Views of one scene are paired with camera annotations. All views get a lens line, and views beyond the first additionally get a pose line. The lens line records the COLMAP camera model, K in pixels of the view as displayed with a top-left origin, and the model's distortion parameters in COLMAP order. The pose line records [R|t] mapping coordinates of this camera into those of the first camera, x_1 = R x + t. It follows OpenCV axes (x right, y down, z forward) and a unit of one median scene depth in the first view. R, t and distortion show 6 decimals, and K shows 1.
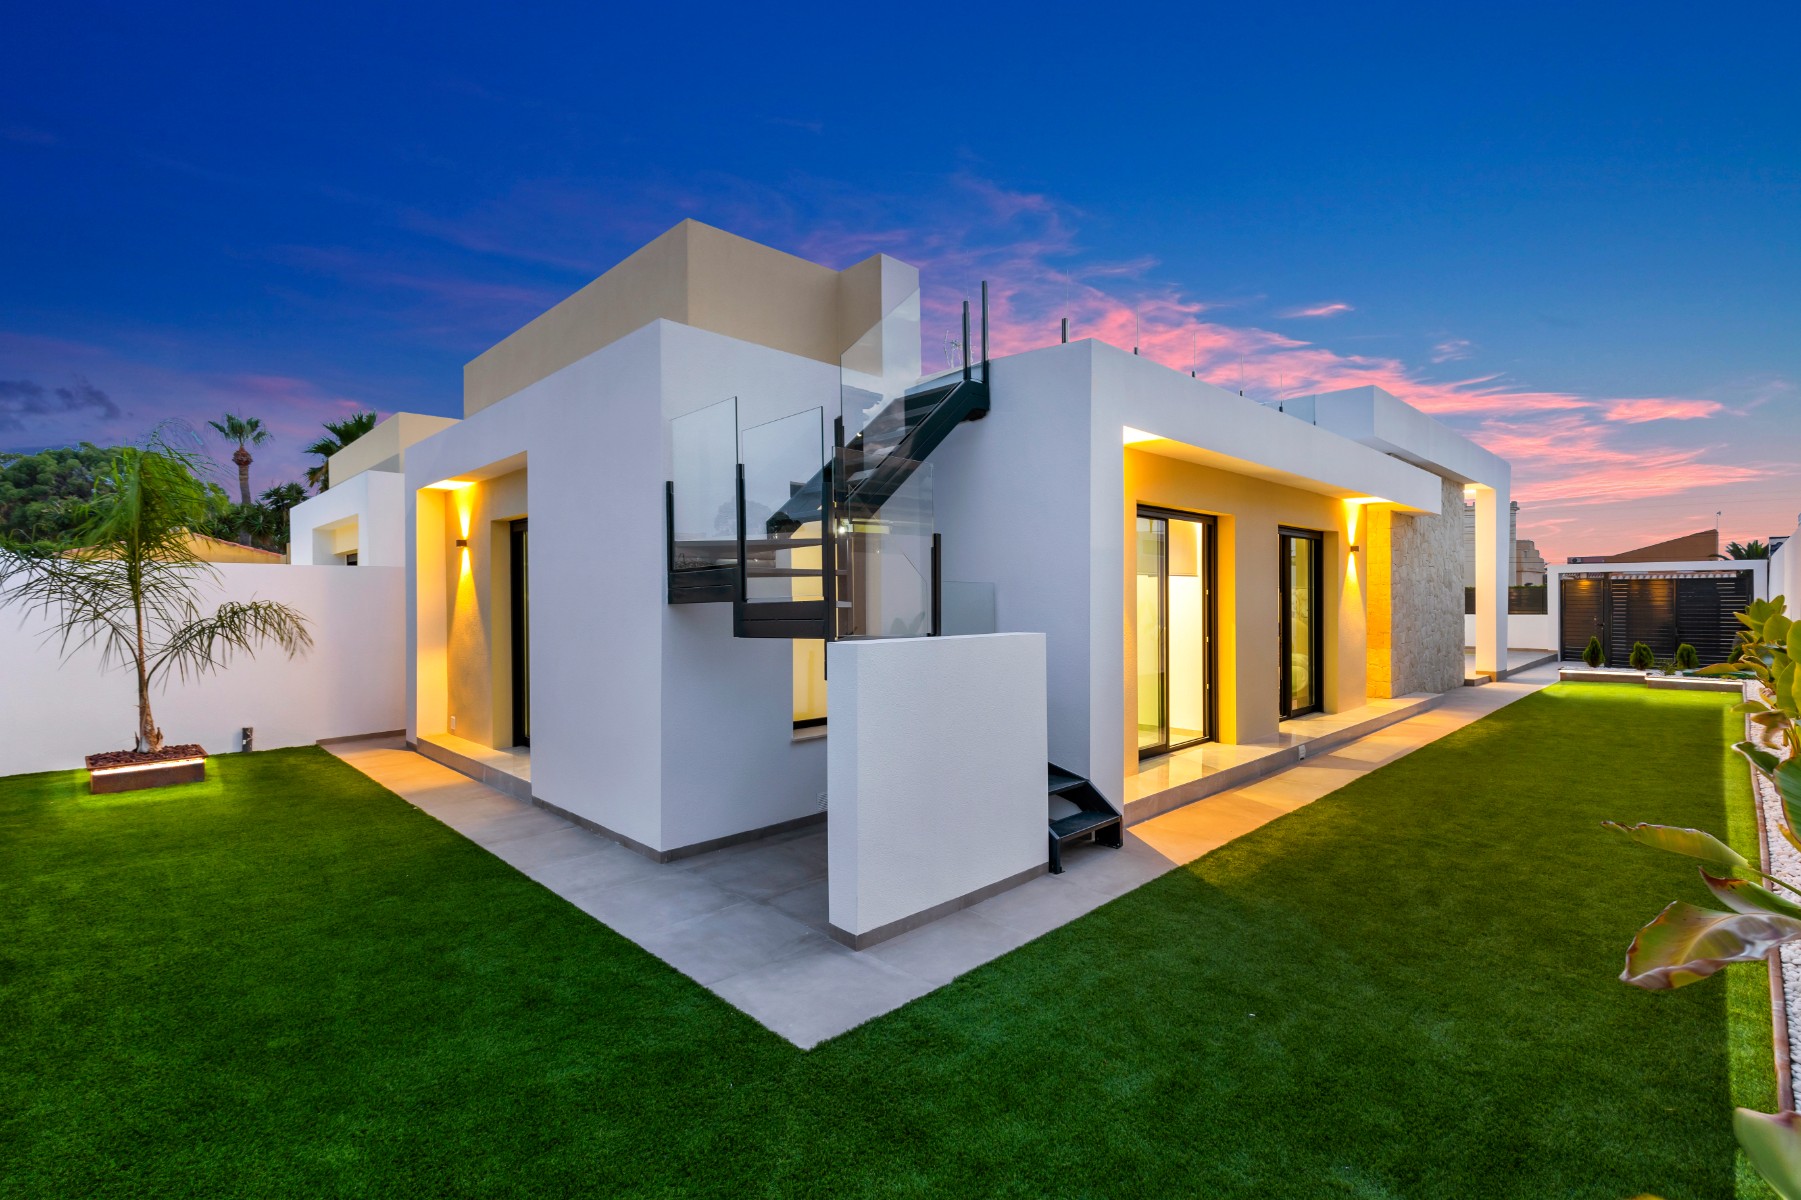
lens RADIAL K [[816.8, 0, 900.5], [0, 816.8, 600.0], [0, 0, 1]] dist [0.013288, -0.000234]
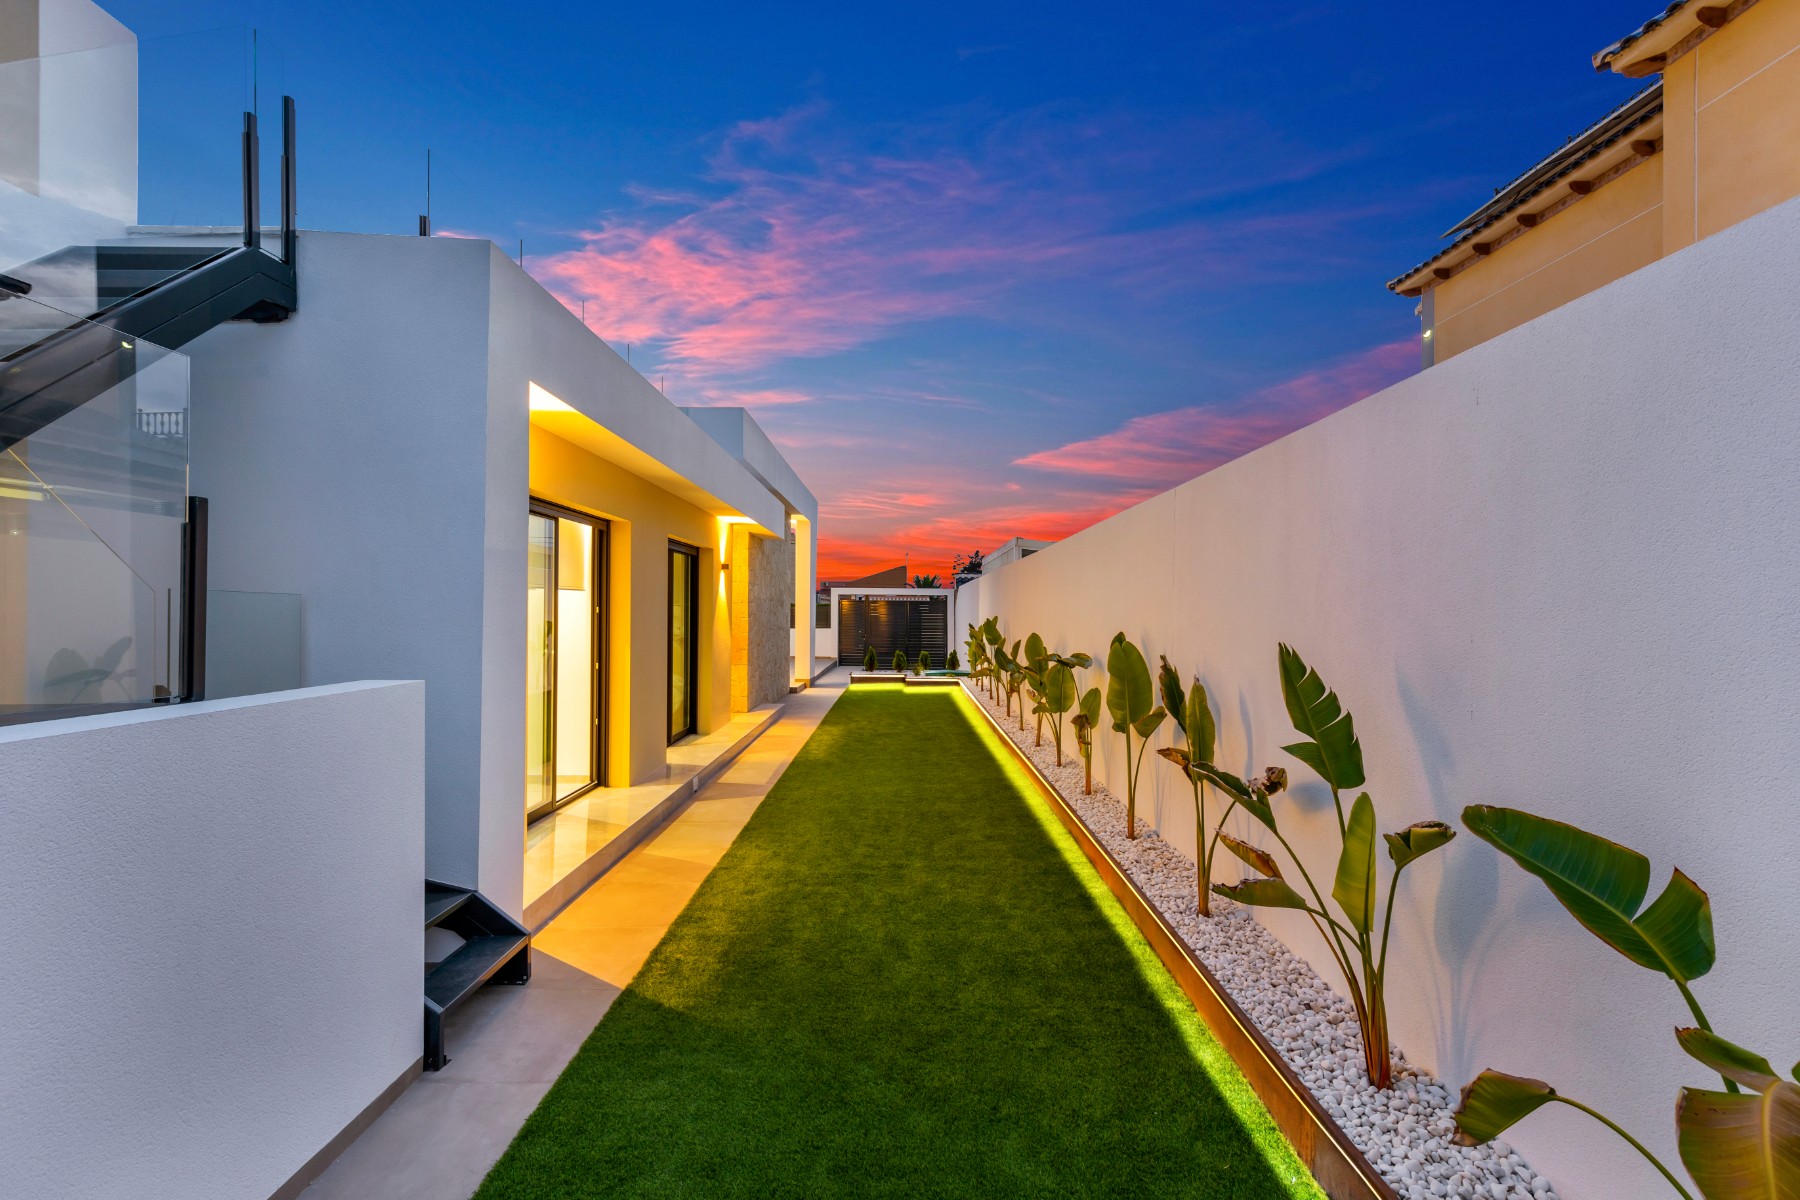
lens RADIAL K [[816.3, 0, 900.0], [0, 816.3, 600.0], [0, 0, 1]] dist [0.013288, -0.000234]
pose [[0.700743, 0.017918, 0.713189, -0.013317], [-0.007329, 0.999813, -0.017917, -0.011037], [-0.713376, 0.007328, 0.700743, 0.311352]]
